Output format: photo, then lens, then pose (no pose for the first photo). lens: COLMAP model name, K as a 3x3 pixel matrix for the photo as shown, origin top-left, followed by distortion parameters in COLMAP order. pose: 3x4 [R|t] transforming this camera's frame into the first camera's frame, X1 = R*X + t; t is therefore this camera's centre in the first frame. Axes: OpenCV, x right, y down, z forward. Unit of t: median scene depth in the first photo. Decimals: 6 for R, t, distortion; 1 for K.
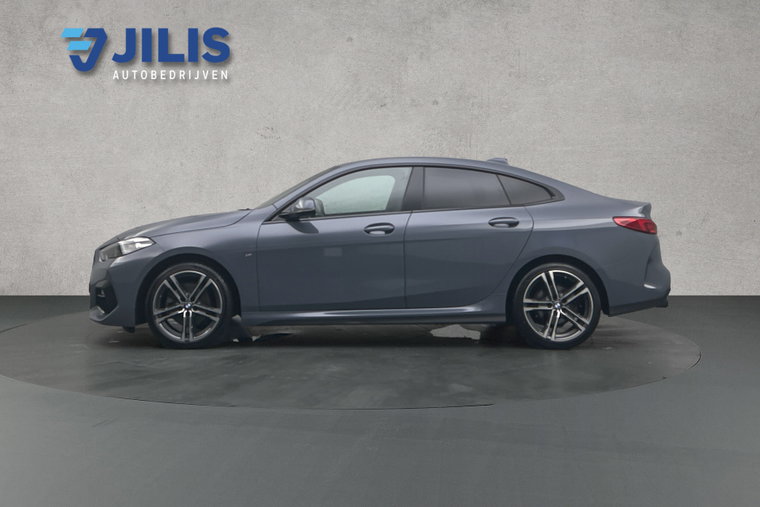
lens RADIAL K [[594.7, 0, 380.1], [0, 594.7, 253.6], [0, 0, 1]] dist [0.000691, -0.002006]
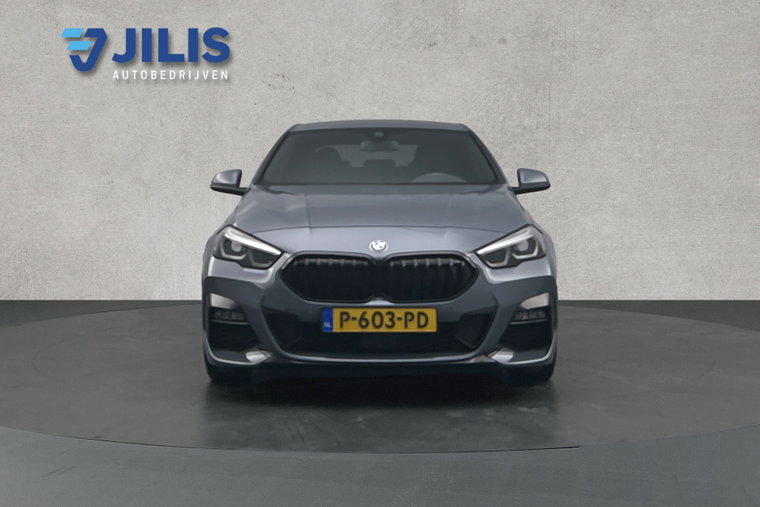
lens RADIAL K [[594.7, 0, 380.0], [0, 594.7, 253.2], [0, 0, 1]] dist [0.000691, -0.002006]
pose [[1.000000, -0.000199, -0.000108, -0.060469], [0.000199, 1.000000, -0.000788, 0.012354], [0.000108, 0.000788, 1.000000, 0.255638]]
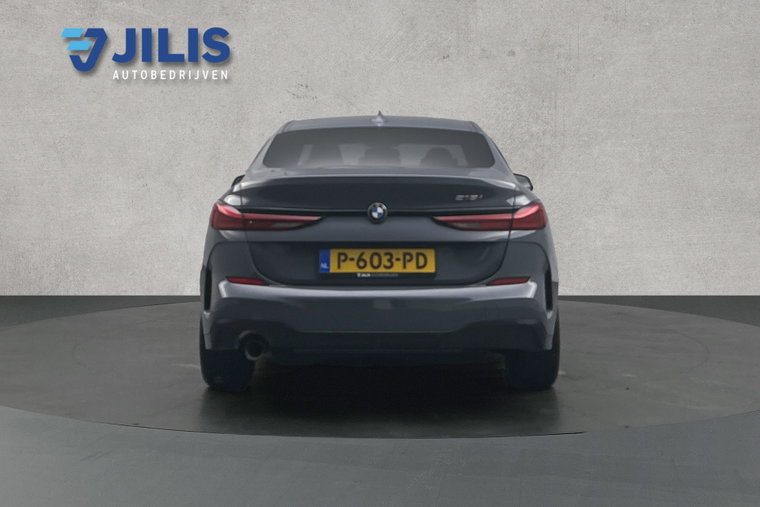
lens RADIAL K [[594.7, 0, 379.9], [0, 594.7, 253.4], [0, 0, 1]] dist [0.000691, -0.002006]
pose [[1.000000, -0.000161, -0.000228, -0.083213], [0.000161, 1.000000, -0.000378, 0.014336], [0.000228, 0.000378, 1.000000, 0.203699]]
